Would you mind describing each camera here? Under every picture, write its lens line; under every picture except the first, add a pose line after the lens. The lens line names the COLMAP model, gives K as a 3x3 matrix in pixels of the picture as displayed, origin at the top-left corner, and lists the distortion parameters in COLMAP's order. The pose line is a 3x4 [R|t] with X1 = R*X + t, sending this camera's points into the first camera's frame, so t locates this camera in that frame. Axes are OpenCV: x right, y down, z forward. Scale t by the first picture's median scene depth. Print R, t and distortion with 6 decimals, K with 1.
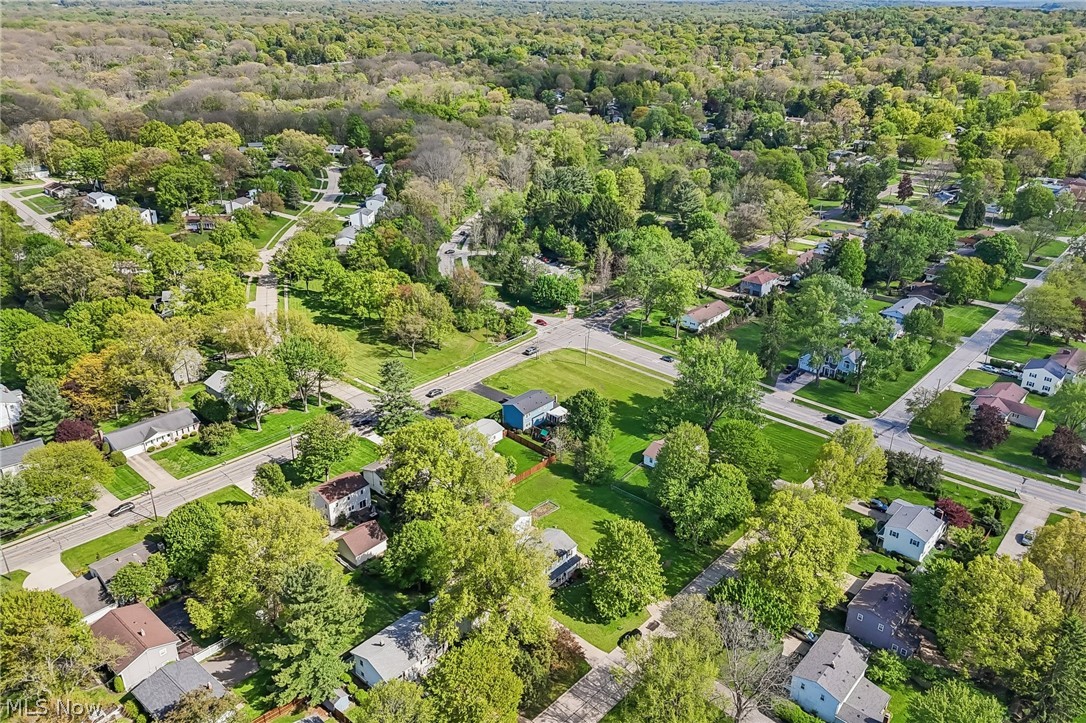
lens RADIAL K [[793.7, 0, 542.0], [0, 793.7, 356.6], [0, 0, 1]] dist [0.048230, -0.038476]
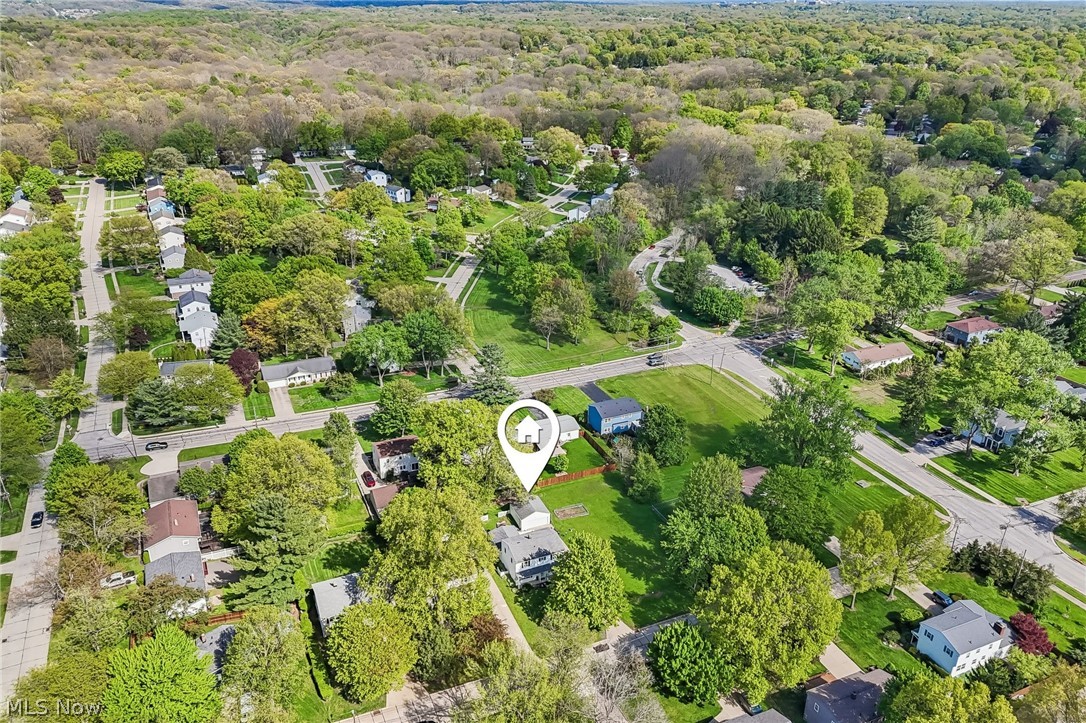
lens RADIAL K [[793.7, 0, 543.4], [0, 793.7, 361.0], [0, 0, 1]] dist [0.048230, -0.038476]
pose [[0.914061, 0.166042, -0.370030, 0.203148], [-0.166659, 0.985541, 0.030549, -0.012027], [0.369752, 0.033745, 0.928517, 0.037082]]
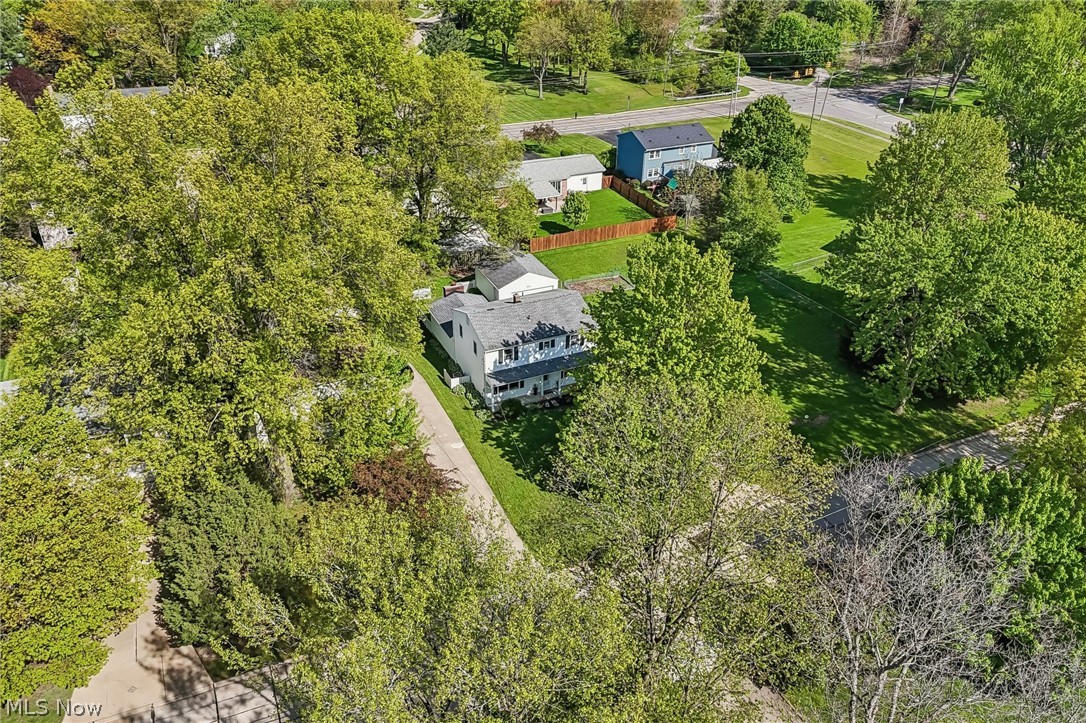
lens RADIAL K [[793.7, 0, 536.0], [0, 793.7, 364.5], [0, 0, 1]] dist [0.048230, -0.038476]
pose [[0.919768, 0.193894, -0.341221, 0.094970], [-0.156721, 0.978564, 0.133608, 0.120133], [0.359813, -0.069412, 0.930439, 0.346111]]
